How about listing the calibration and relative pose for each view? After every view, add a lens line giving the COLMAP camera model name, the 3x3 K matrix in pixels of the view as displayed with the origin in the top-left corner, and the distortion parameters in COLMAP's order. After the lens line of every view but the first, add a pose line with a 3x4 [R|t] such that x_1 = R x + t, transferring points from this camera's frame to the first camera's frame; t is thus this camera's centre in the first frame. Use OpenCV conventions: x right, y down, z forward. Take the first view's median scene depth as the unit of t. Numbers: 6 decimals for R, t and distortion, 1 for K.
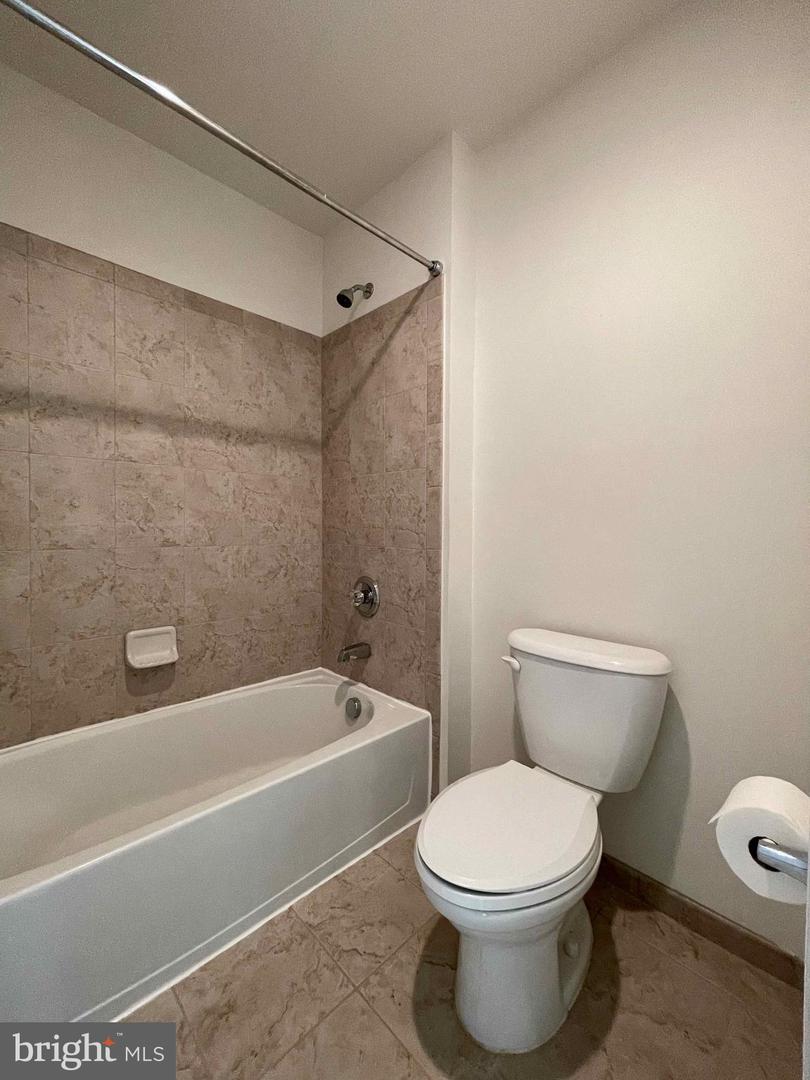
lens RADIAL K [[435.4, 0, 405.0], [0, 435.4, 540.0], [0, 0, 1]] dist [0.000863, -0.006058]
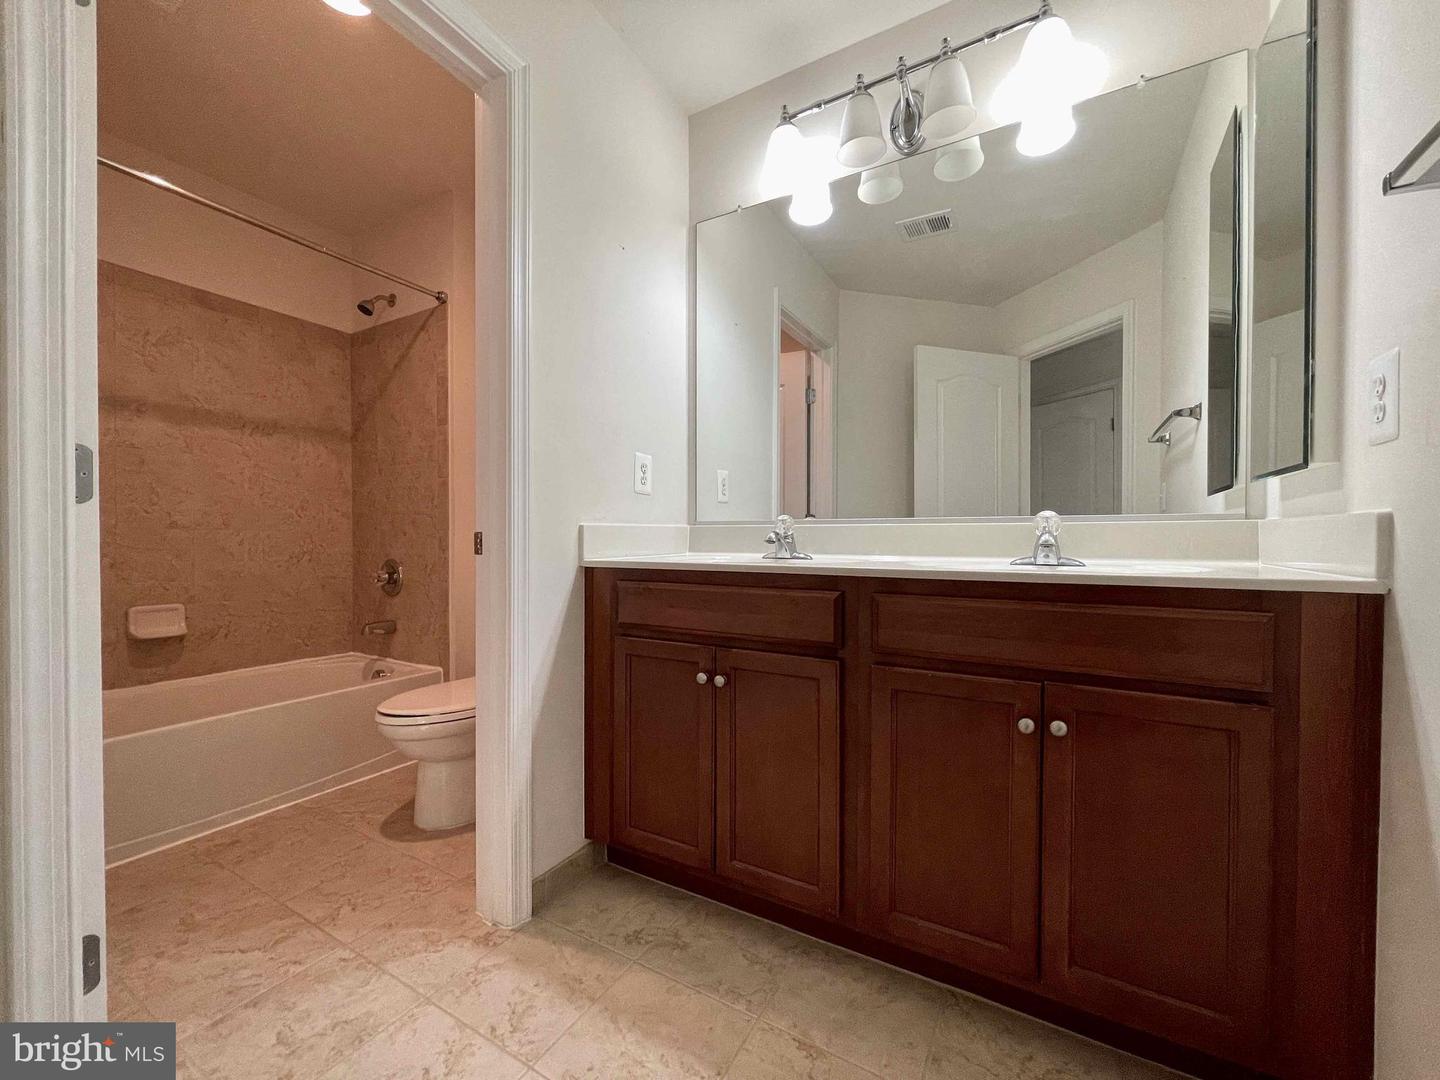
lens RADIAL K [[589.3, 0, 711.8], [0, 589.3, 548.2], [0, 0, 1]] dist [-0.026484, 0.020732]
pose [[0.964570, -0.011042, 0.263595, 0.317426], [0.015228, 0.999788, -0.013841, 0.094448], [-0.263386, 0.017365, 0.964534, -0.669640]]
